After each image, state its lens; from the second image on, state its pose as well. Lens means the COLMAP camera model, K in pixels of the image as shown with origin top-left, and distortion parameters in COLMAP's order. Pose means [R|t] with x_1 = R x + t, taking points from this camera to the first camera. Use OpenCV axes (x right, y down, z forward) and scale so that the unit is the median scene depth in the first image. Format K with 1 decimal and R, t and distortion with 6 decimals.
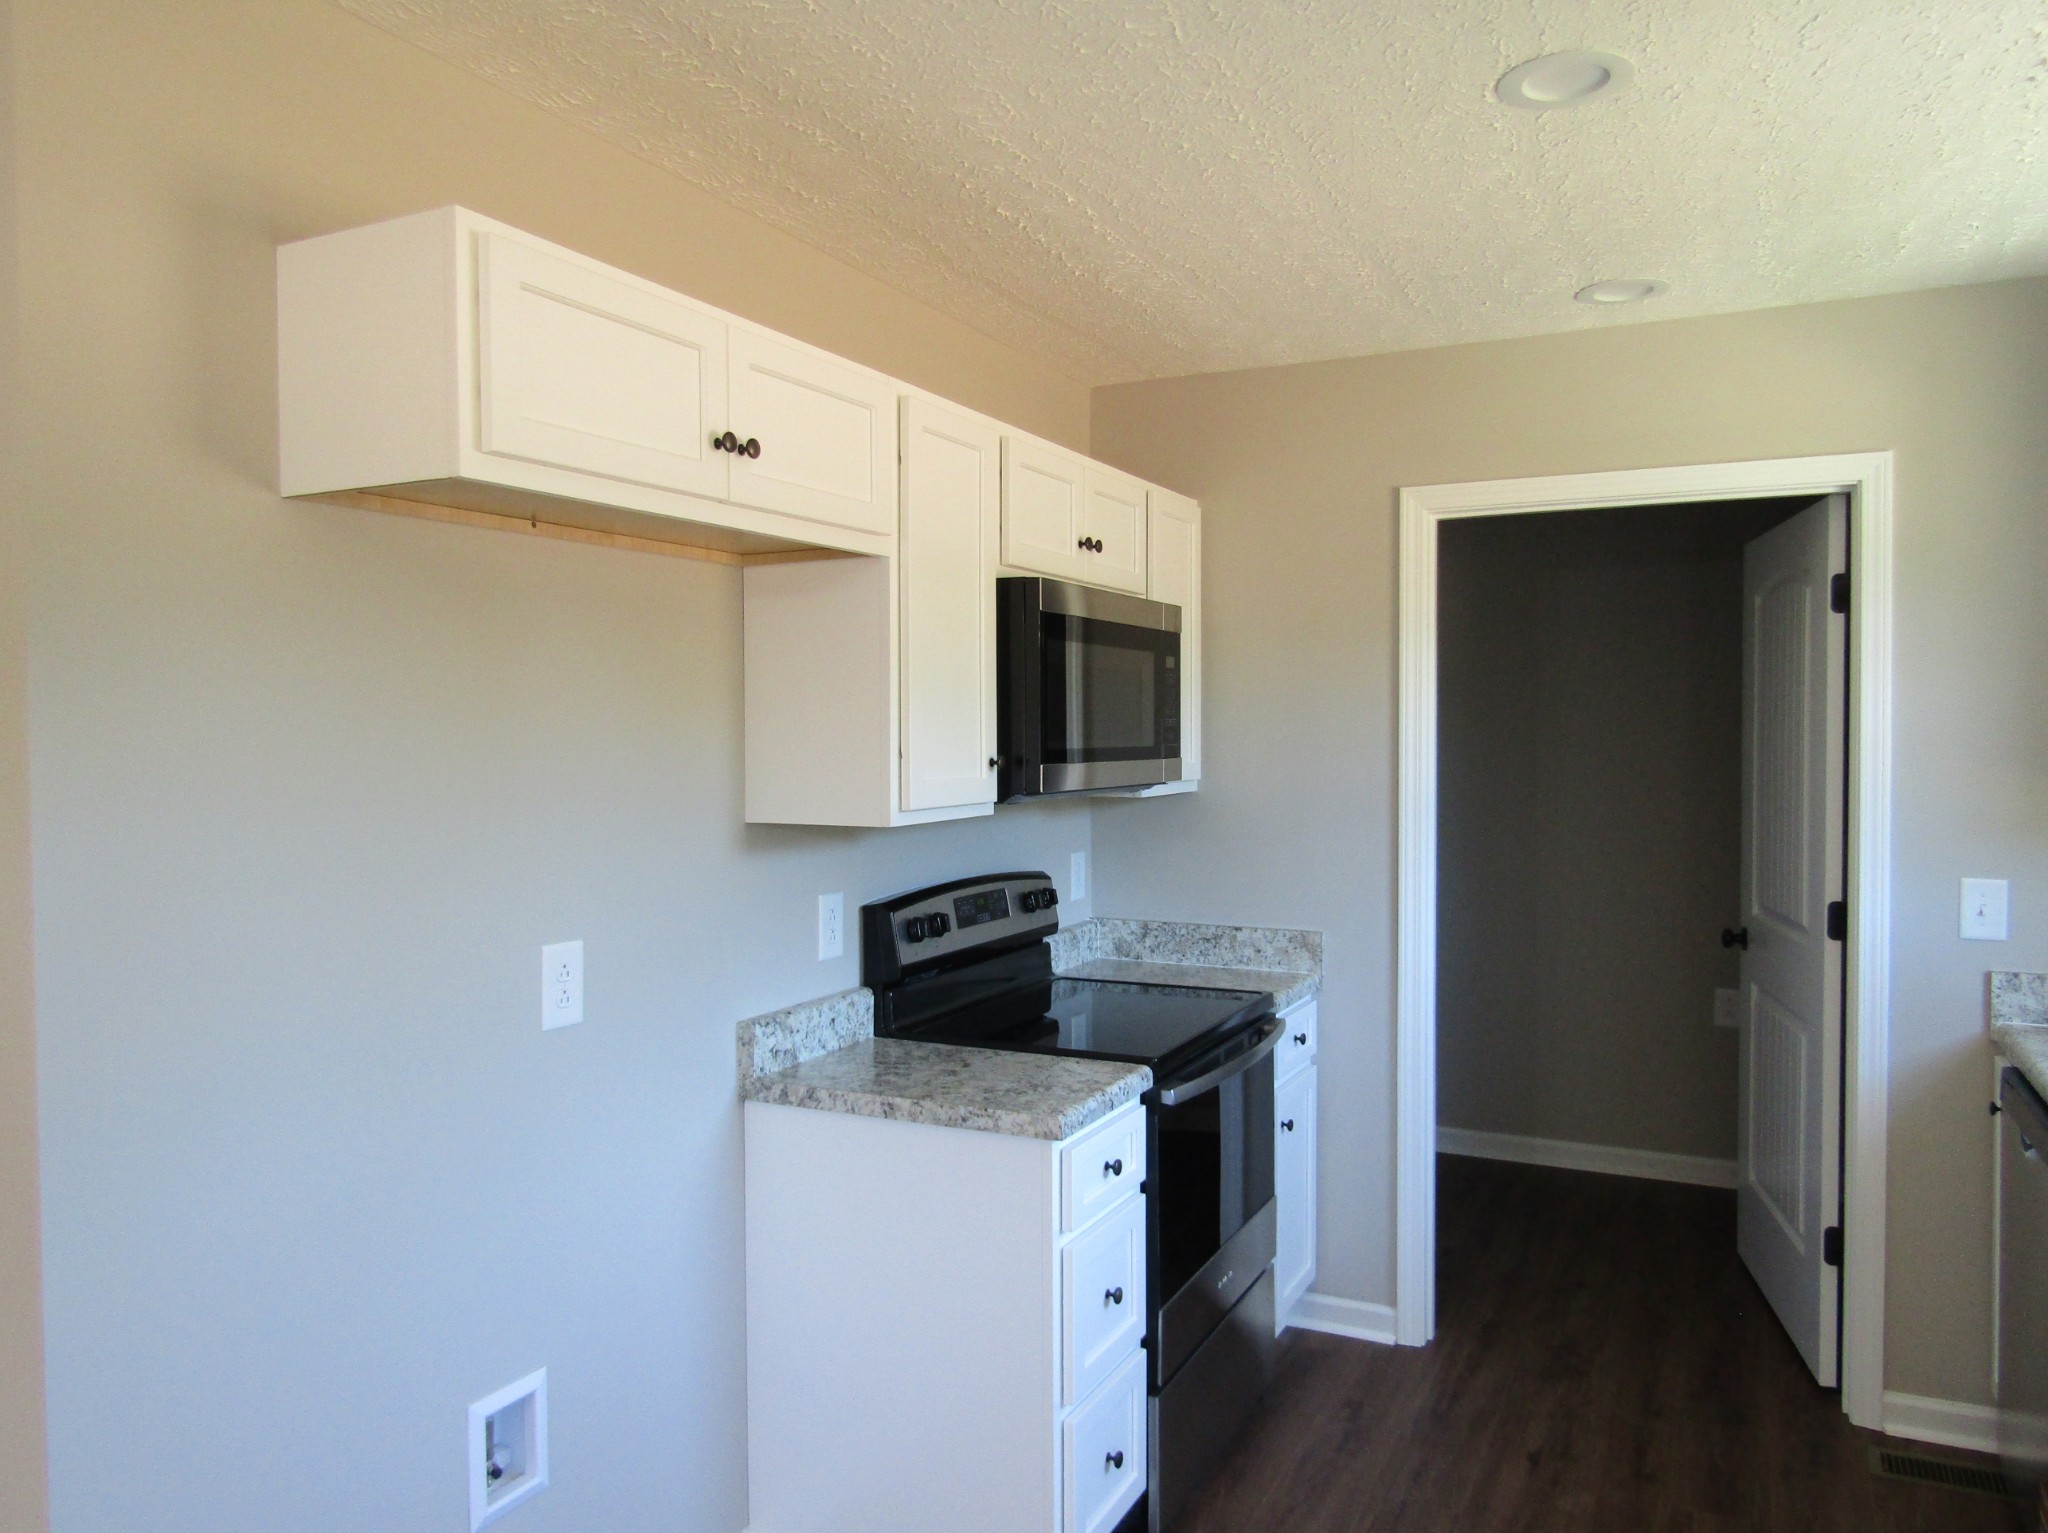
lens RADIAL K [[1464.1, 0, 1024.0], [0, 1464.1, 766.5], [0, 0, 1]] dist [-0.007405, 0.000845]
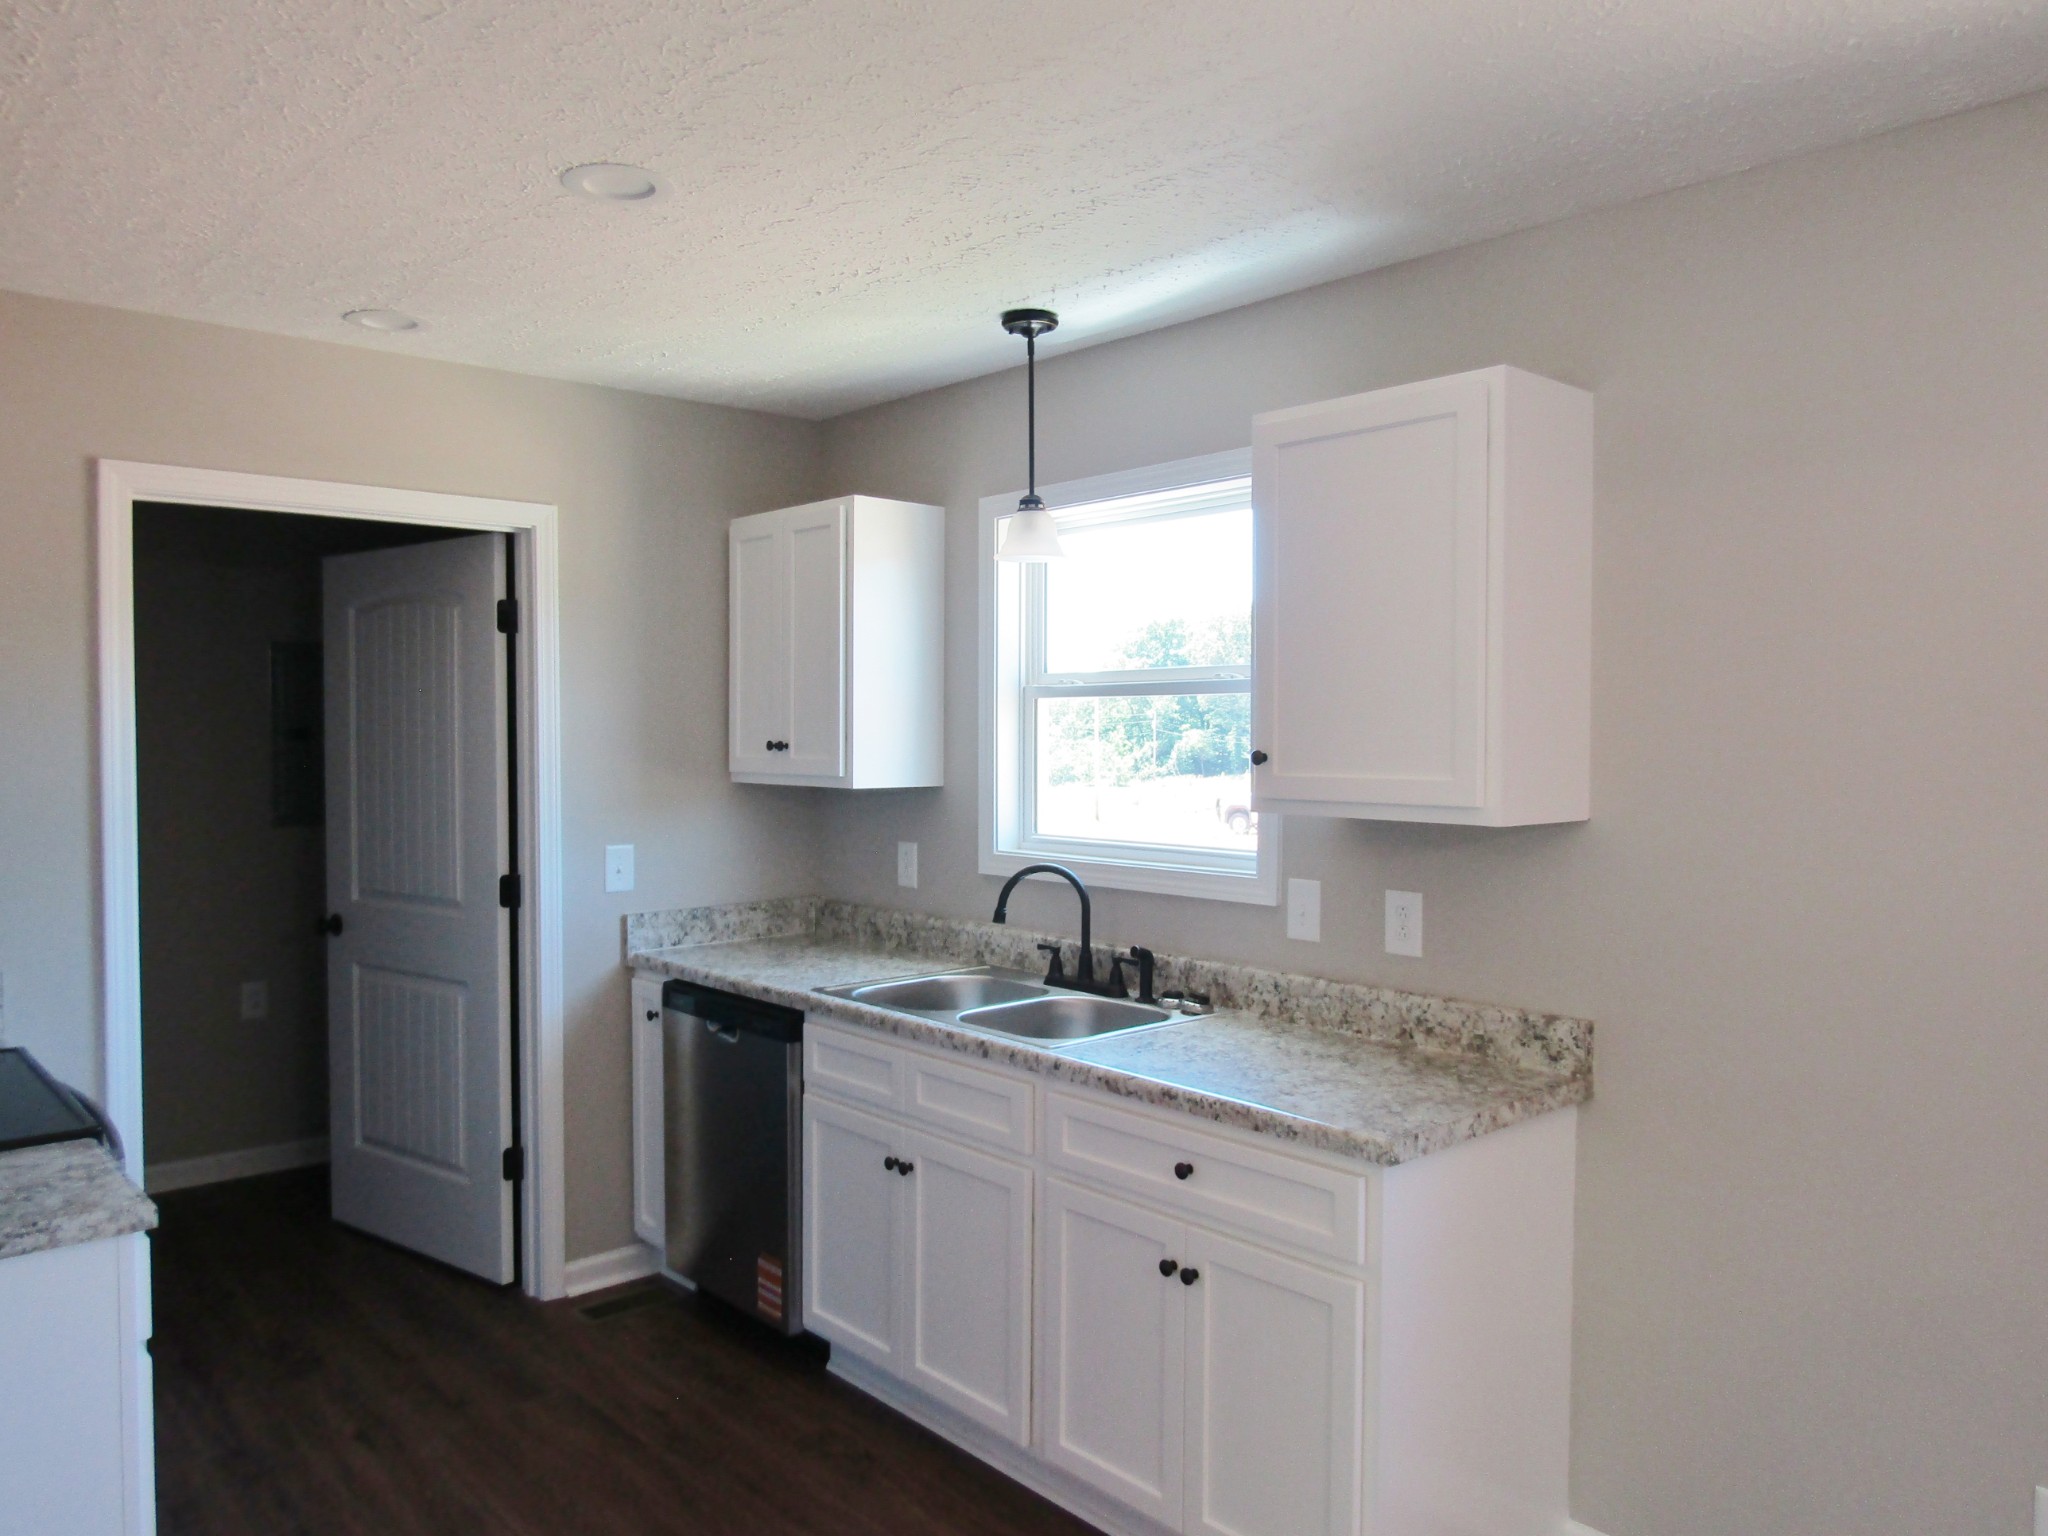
lens RADIAL K [[1464.1, 0, 1024.0], [0, 1464.1, 768.0], [0, 0, 1]] dist [-0.007405, 0.000845]
pose [[0.367814, -0.023027, 0.929614, -0.416042], [0.021370, 0.999639, 0.016306, -0.005641], [-0.929654, 0.013868, 0.368173, 0.174741]]
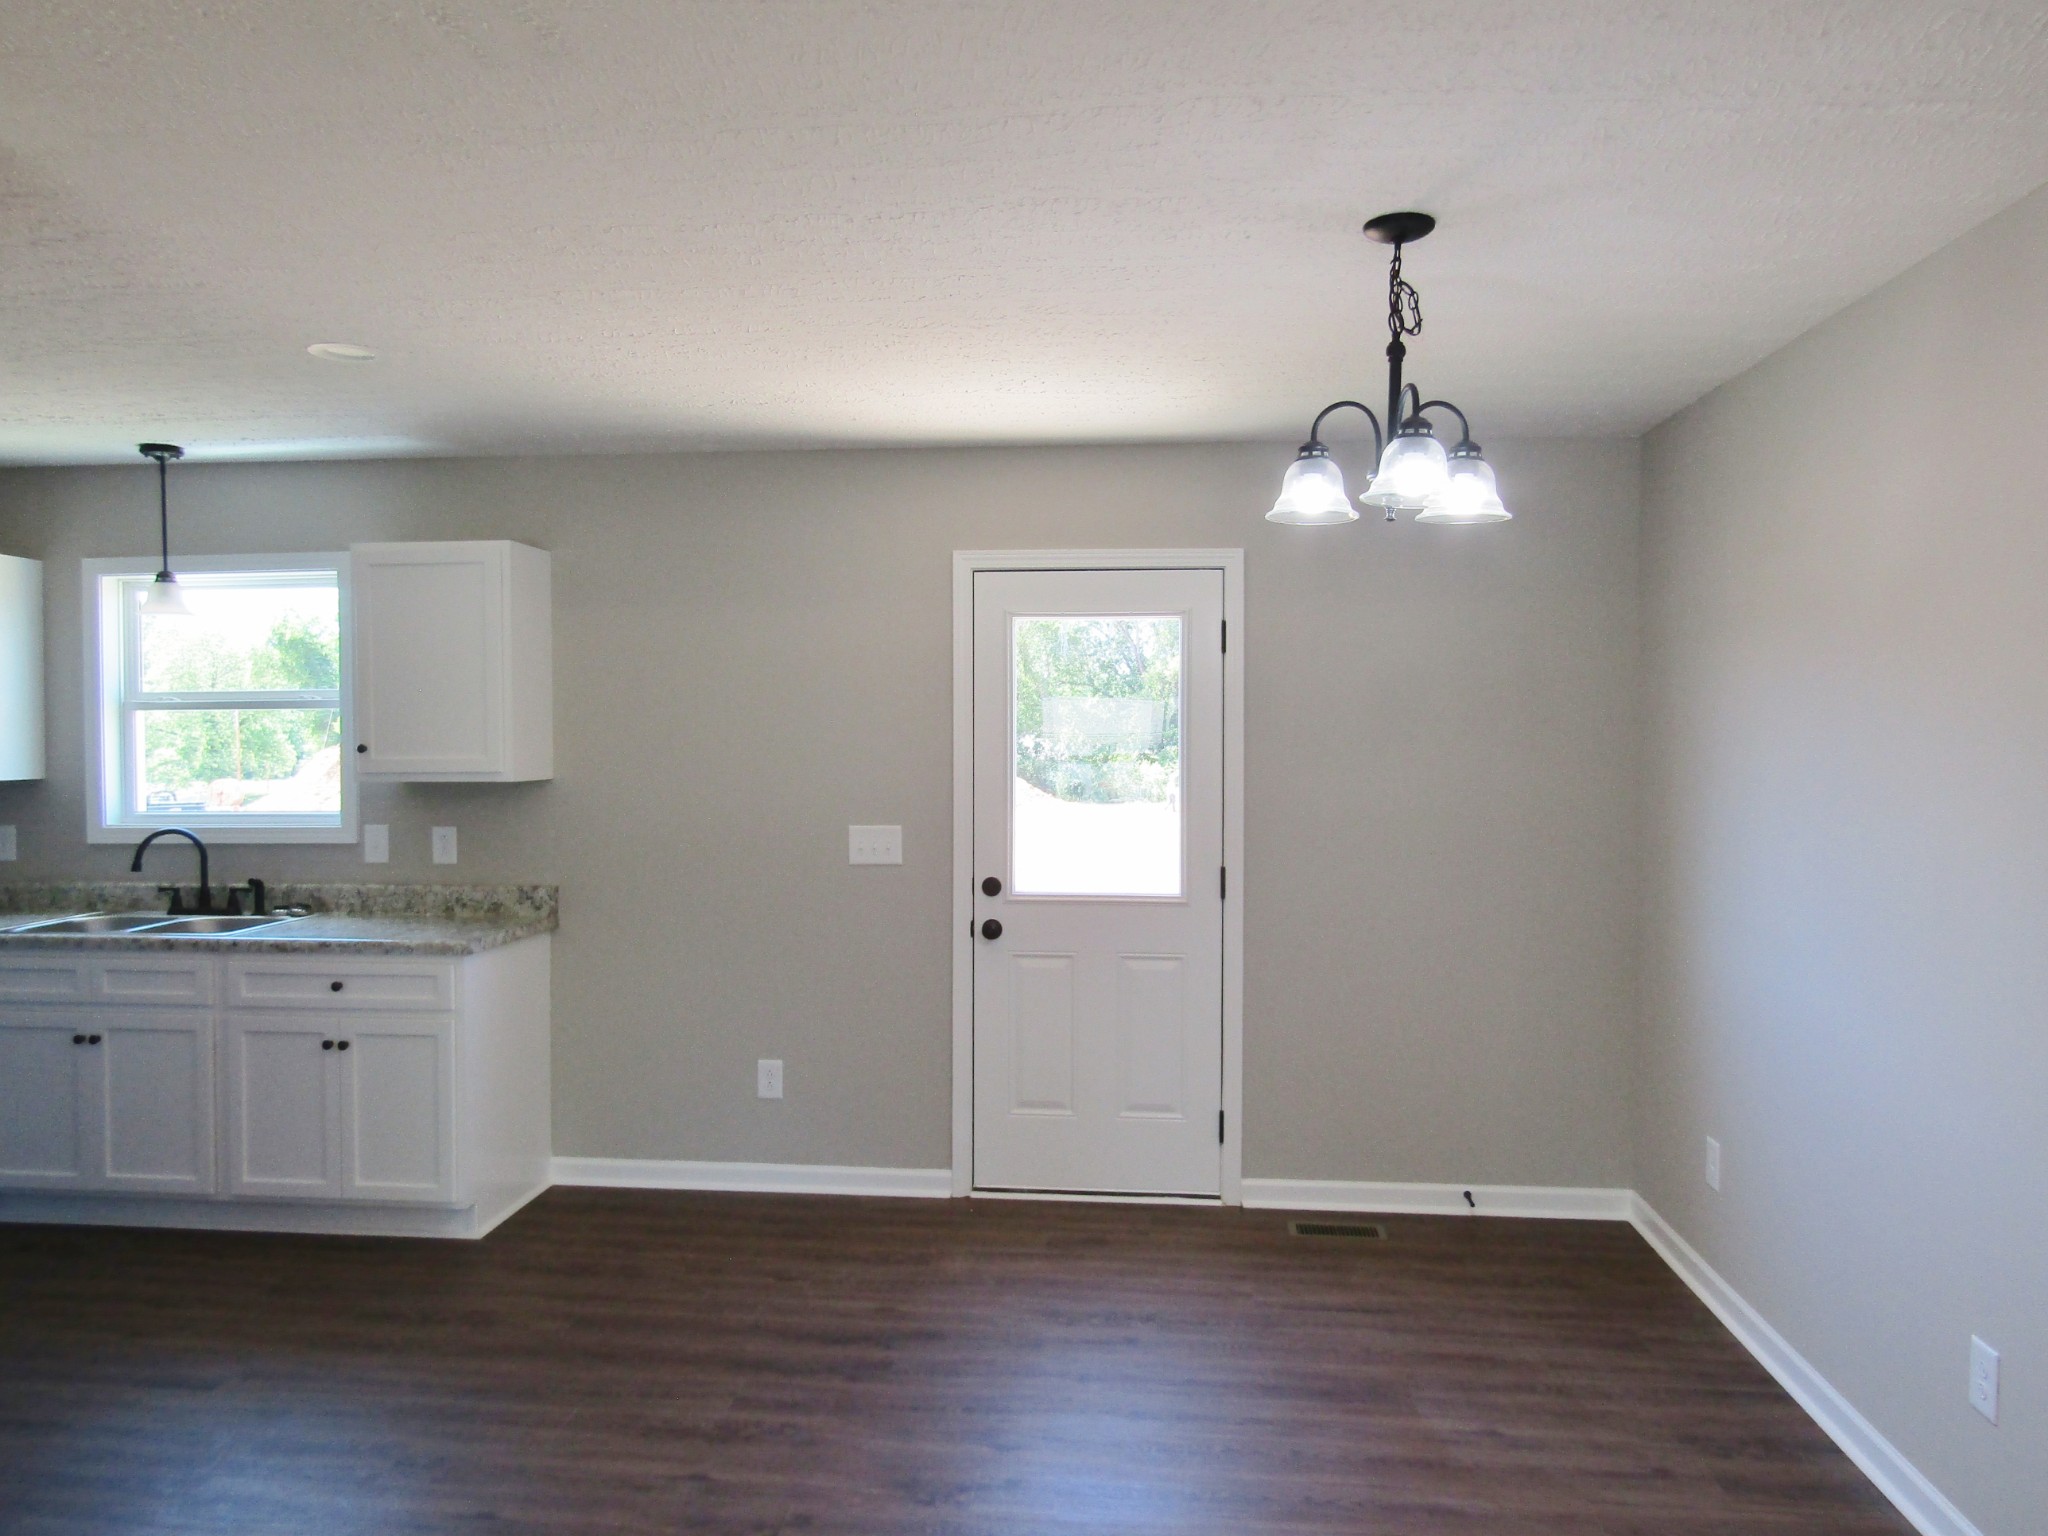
lens RADIAL K [[1464.1, 0, 1024.0], [0, 1464.1, 768.0], [0, 0, 1]] dist [-0.007405, 0.000845]
pose [[-0.353016, -0.020754, 0.935387, -1.246521], [0.029143, 0.999025, 0.033164, -0.004175], [-0.935163, 0.038968, -0.352067, 0.271339]]
